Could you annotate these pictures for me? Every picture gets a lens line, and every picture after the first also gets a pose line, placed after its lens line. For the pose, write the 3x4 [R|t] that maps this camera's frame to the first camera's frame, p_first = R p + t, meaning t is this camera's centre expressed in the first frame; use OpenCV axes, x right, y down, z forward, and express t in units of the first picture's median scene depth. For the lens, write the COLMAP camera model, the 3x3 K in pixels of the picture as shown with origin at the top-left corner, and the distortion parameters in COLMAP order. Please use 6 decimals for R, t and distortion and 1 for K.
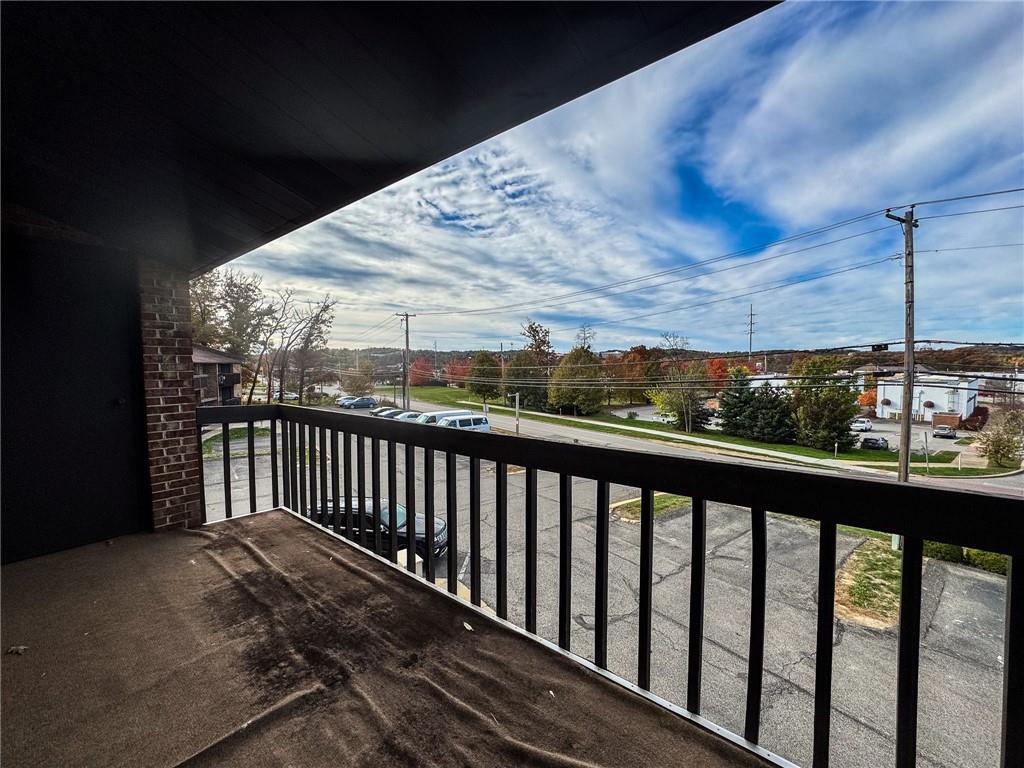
lens RADIAL K [[428.8, 0, 544.3], [0, 428.8, 391.3], [0, 0, 1]] dist [0.000492, 0.000057]
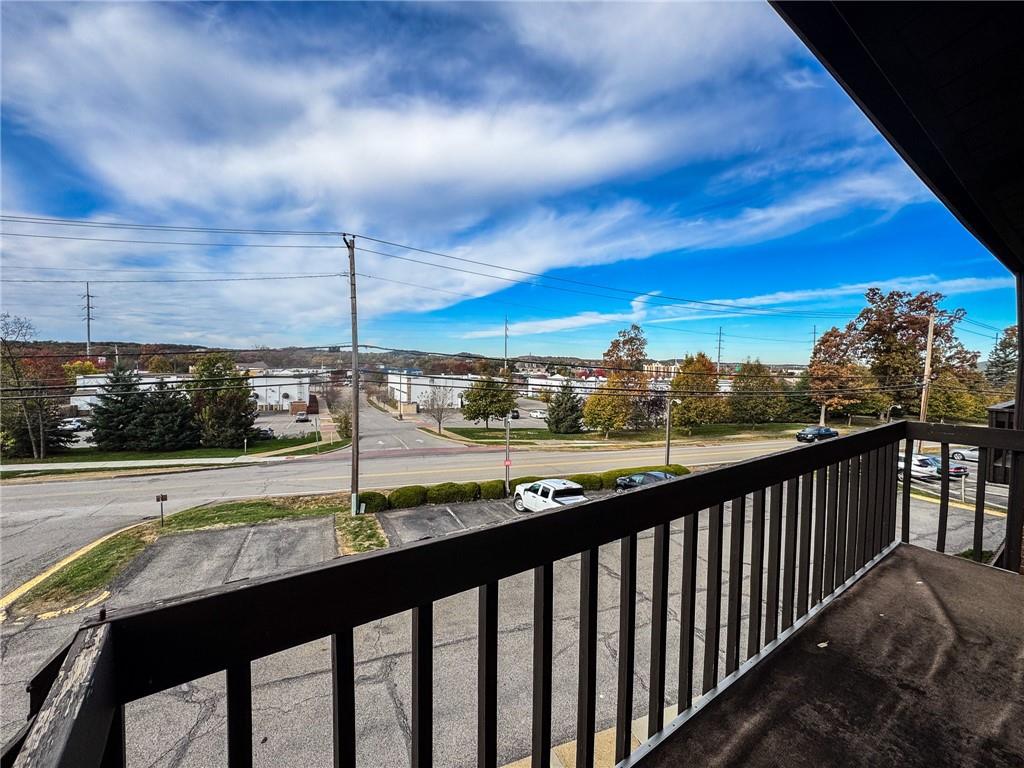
lens RADIAL K [[428.3, 0, 513.7], [0, 428.3, 384.5], [0, 0, 1]] dist [-0.032329, 0.013101]
pose [[0.295162, -0.038047, 0.954689, -0.075928], [0.043972, 0.998689, 0.026206, -0.006137], [-0.954435, 0.034245, 0.296448, 0.079766]]
